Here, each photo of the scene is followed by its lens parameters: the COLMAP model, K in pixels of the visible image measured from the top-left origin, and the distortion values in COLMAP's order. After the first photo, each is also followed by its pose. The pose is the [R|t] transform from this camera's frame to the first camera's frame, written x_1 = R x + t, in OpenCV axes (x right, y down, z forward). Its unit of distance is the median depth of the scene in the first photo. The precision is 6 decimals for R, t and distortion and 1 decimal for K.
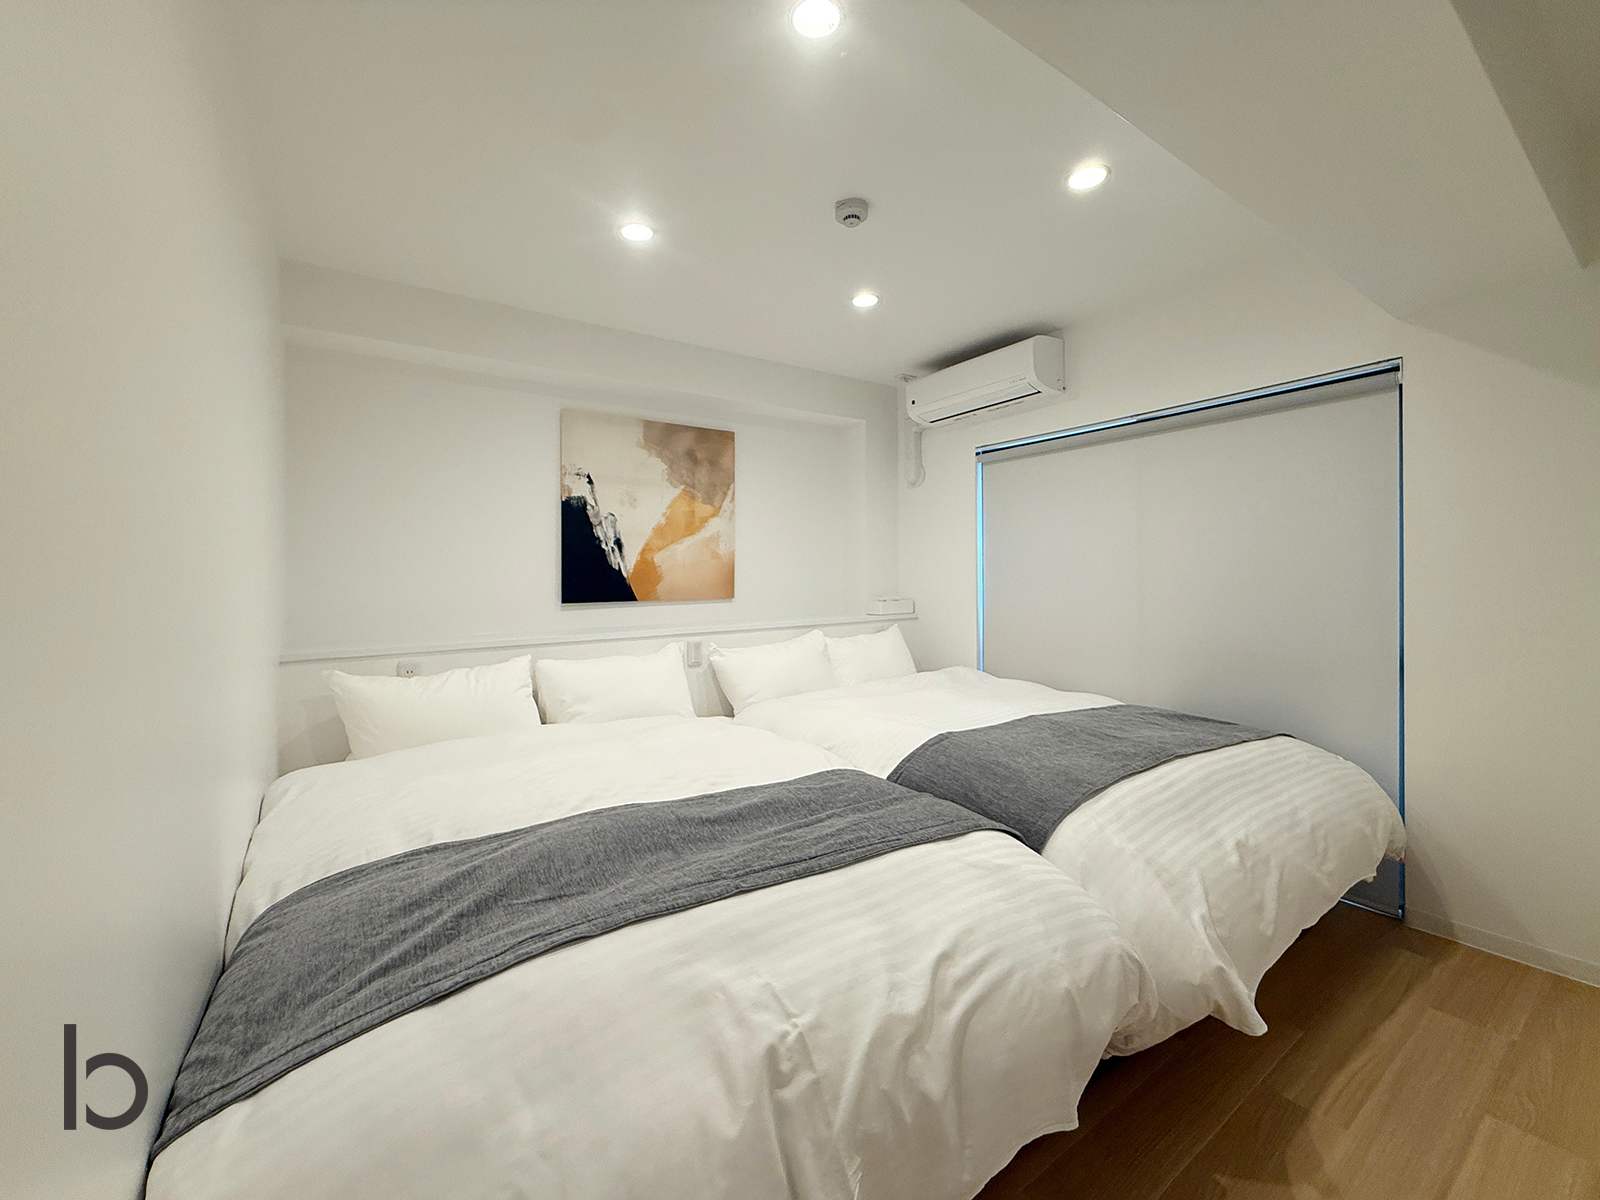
lens RADIAL K [[646.3, 0, 801.5], [0, 646.3, 588.9], [0, 0, 1]] dist [0.007918, 0.000070]
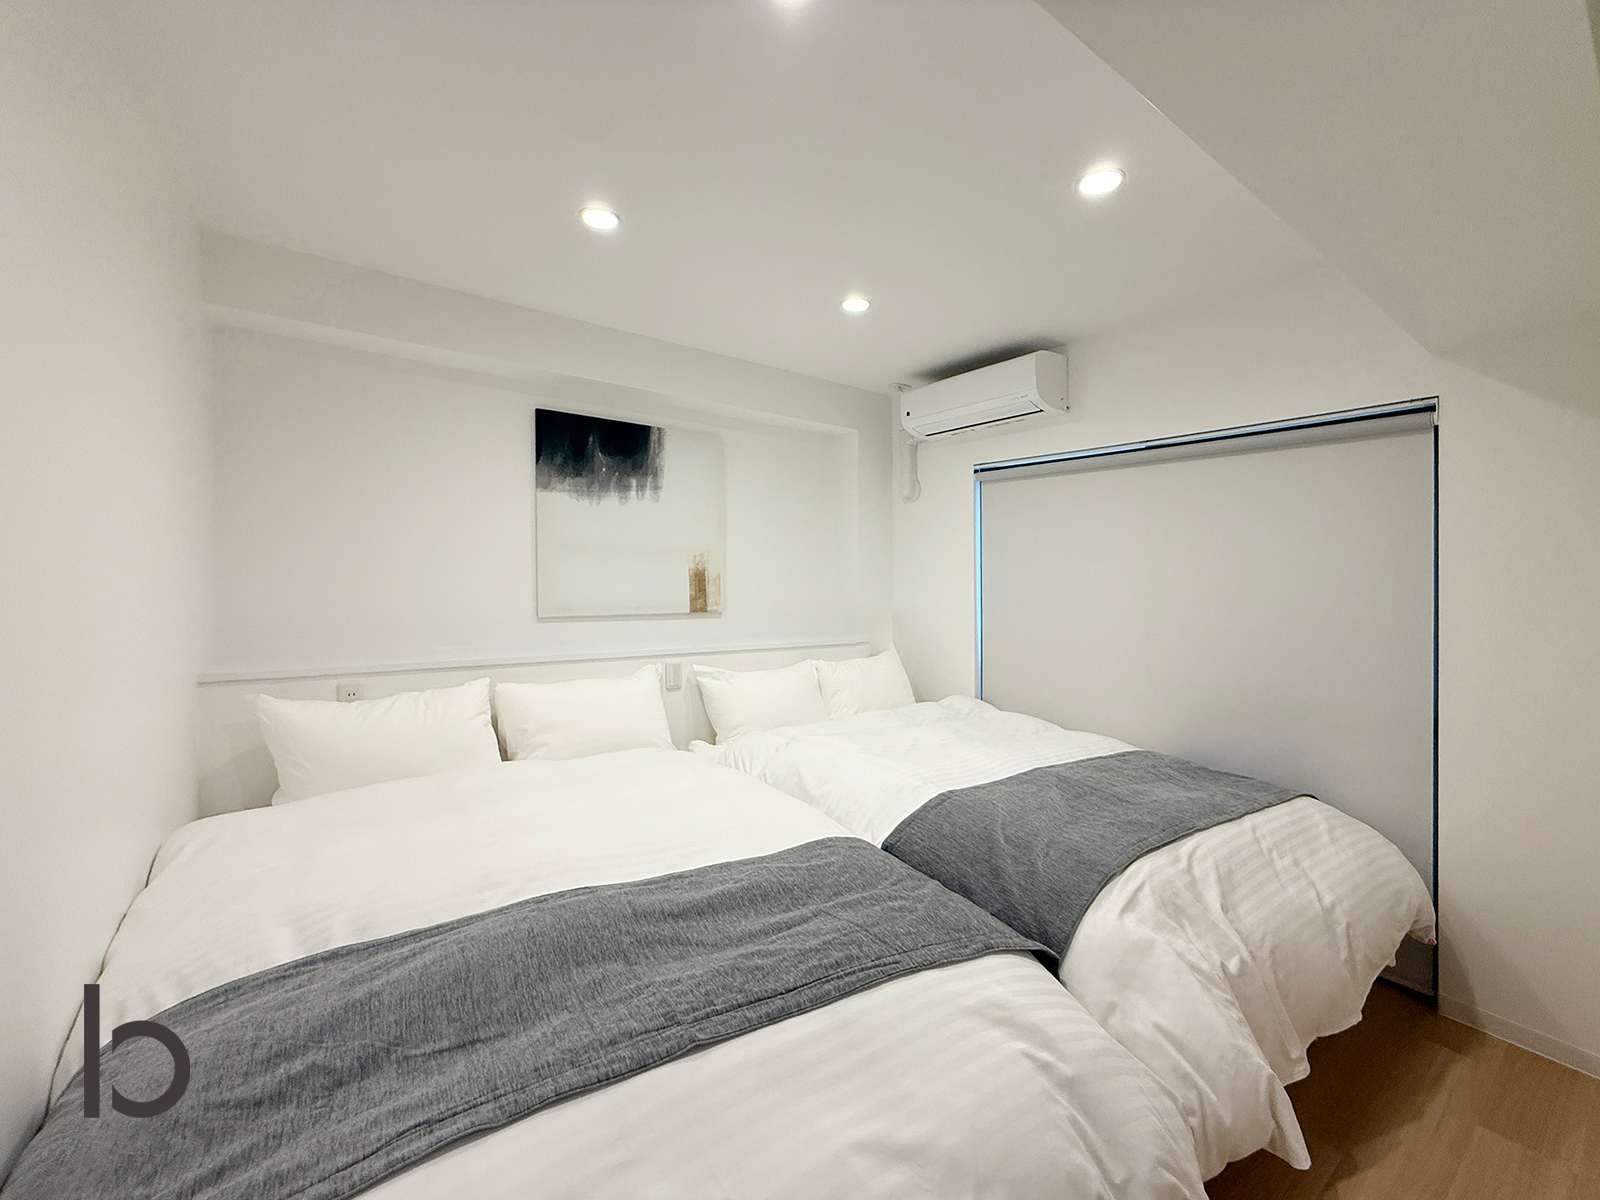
lens RADIAL K [[638.5, 0, 859.3], [0, 638.5, 589.0], [0, 0, 1]] dist [-0.001225, -0.000551]
pose [[0.994893, 0.001211, 0.100928, 0.014164], [-0.001774, 0.999983, 0.005488, -0.065215], [-0.100919, -0.005639, 0.994879, 0.138052]]
